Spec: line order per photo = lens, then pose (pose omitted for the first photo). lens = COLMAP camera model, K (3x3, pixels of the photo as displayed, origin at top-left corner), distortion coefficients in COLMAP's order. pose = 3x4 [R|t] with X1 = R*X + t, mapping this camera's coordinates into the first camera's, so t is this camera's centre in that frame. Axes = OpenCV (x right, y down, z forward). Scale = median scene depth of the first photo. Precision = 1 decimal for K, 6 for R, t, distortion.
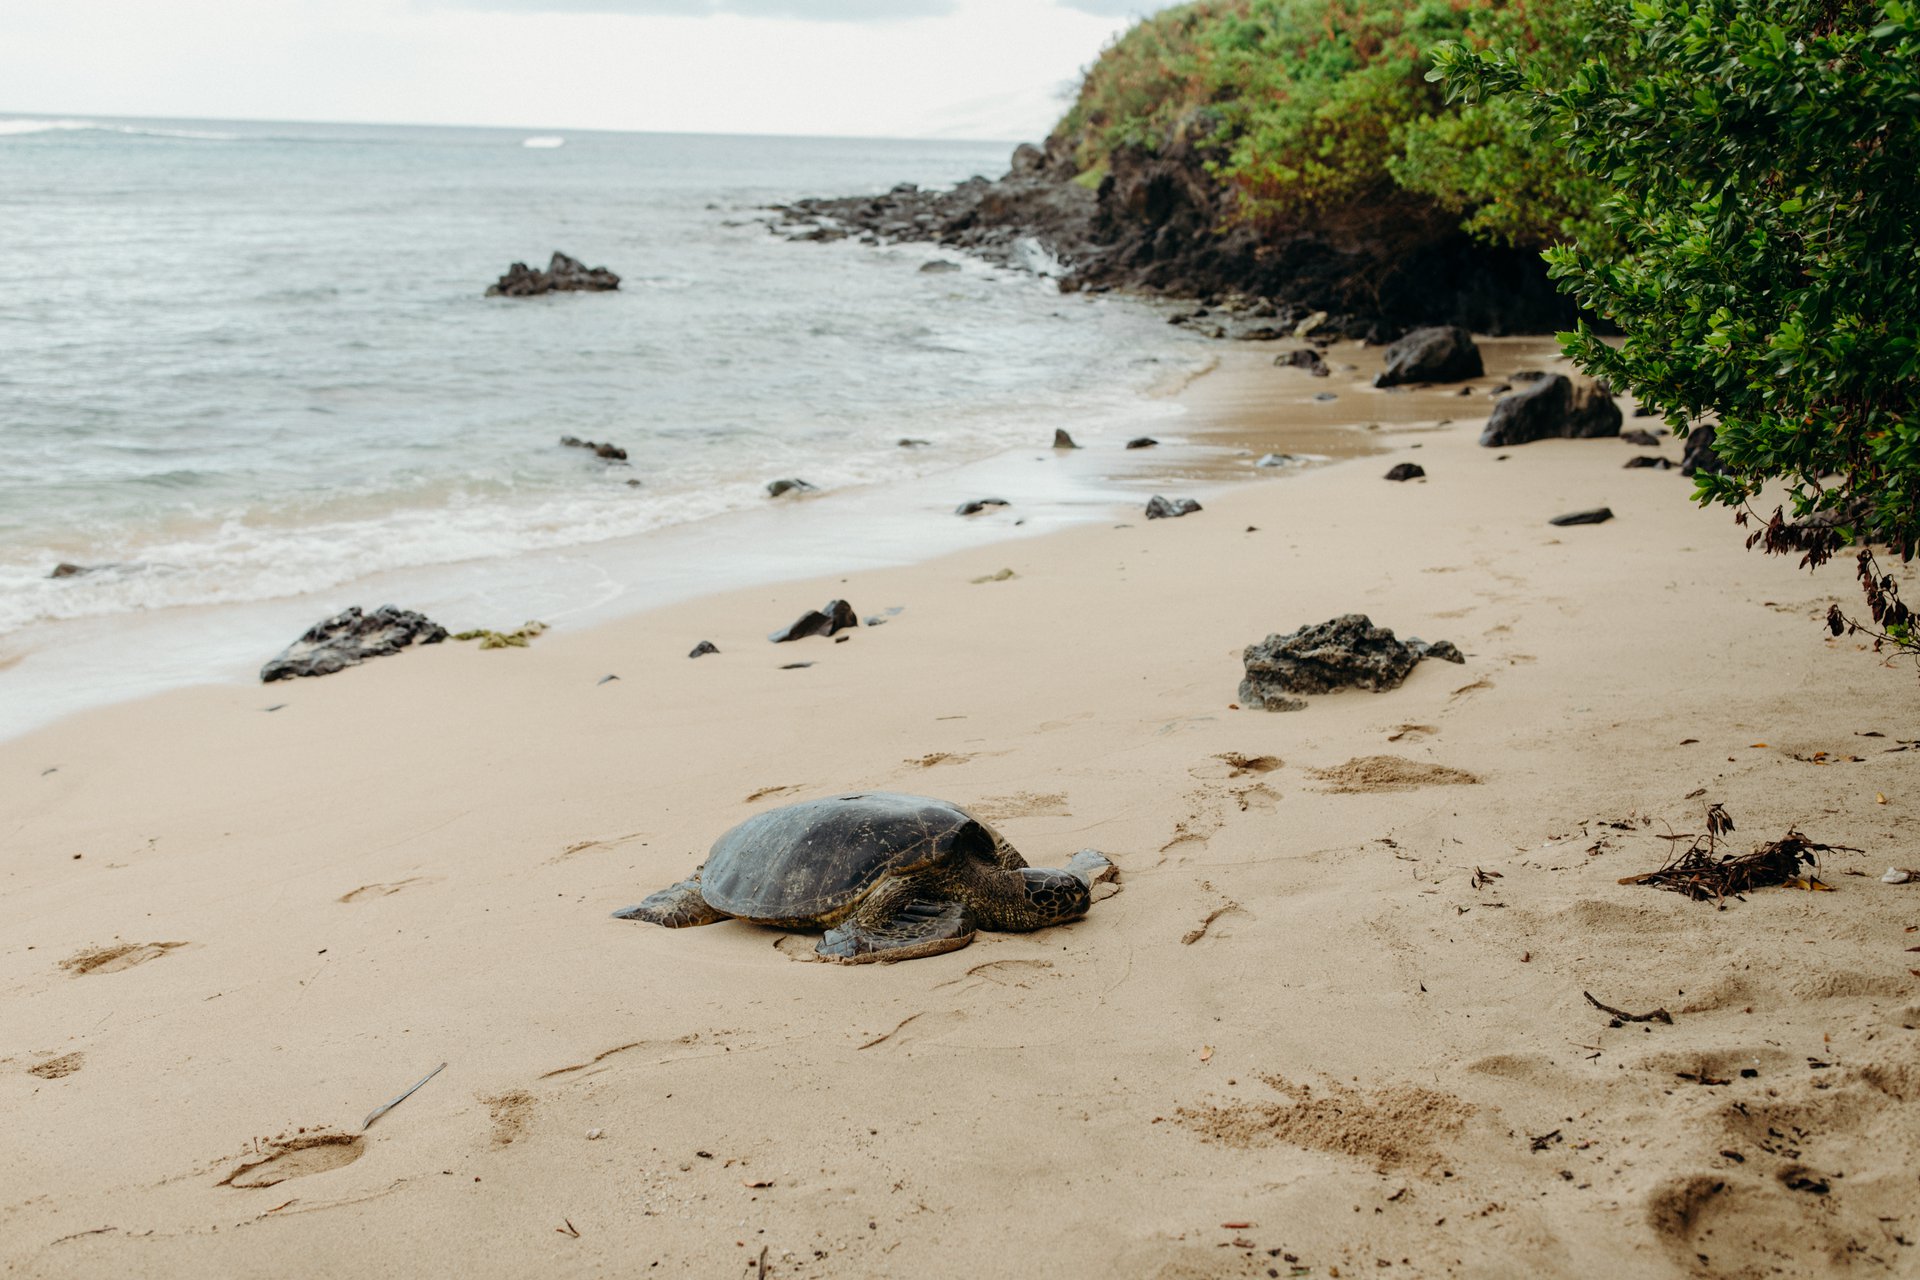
lens RADIAL K [[1805.3, 0, 960.0], [0, 1805.3, 640.0], [0, 0, 1]] dist [0.006393, -0.018995]
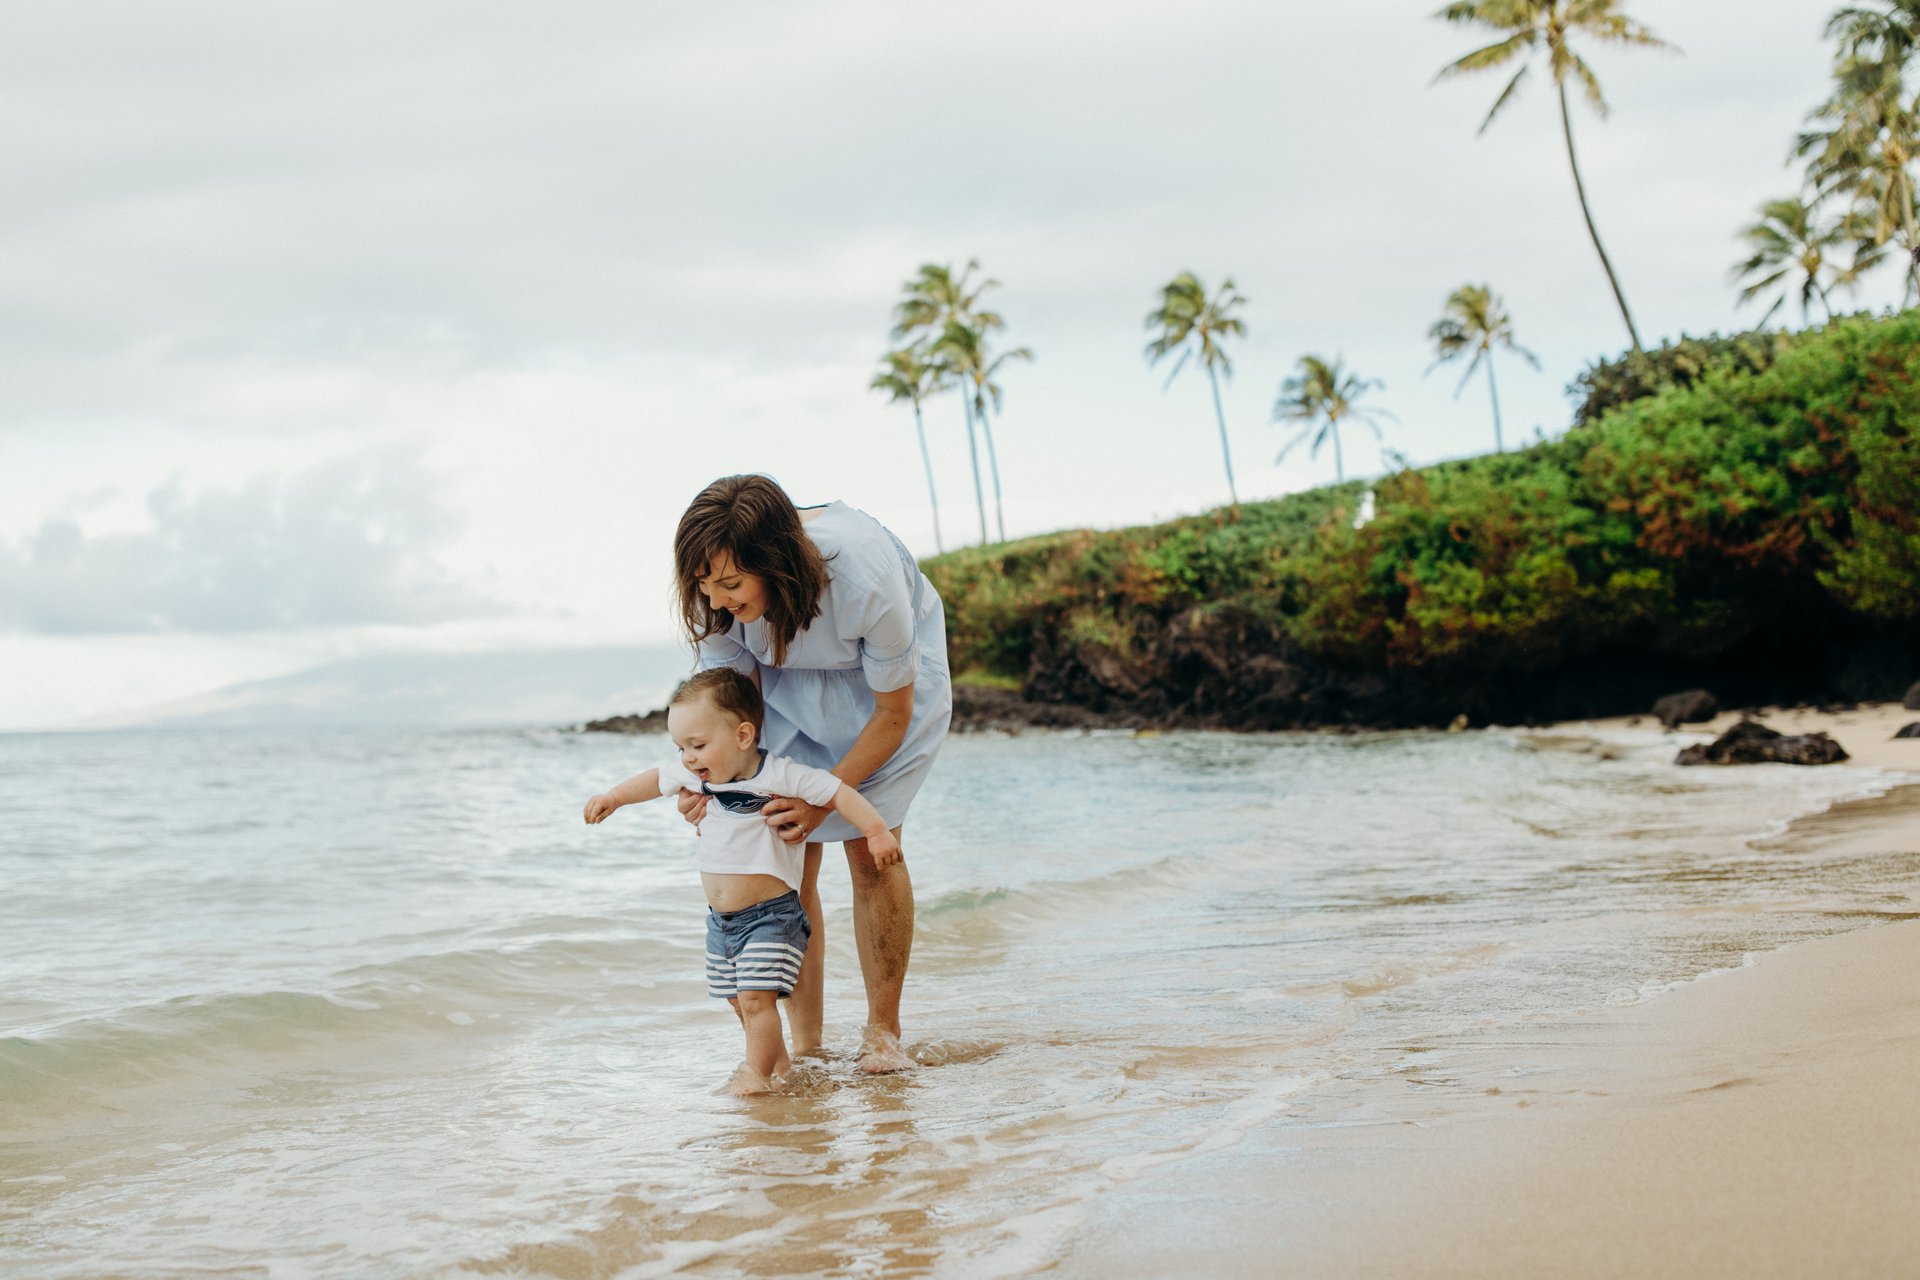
lens RADIAL K [[1811.6, 0, 956.4], [0, 1811.6, 645.6], [0, 0, 1]] dist [0.010123, -0.029848]
pose [[0.921910, -0.029880, 0.386251, -0.594911], [0.145384, 0.950836, -0.273448, 0.086069], [-0.359090, 0.308249, 0.880929, -0.138821]]
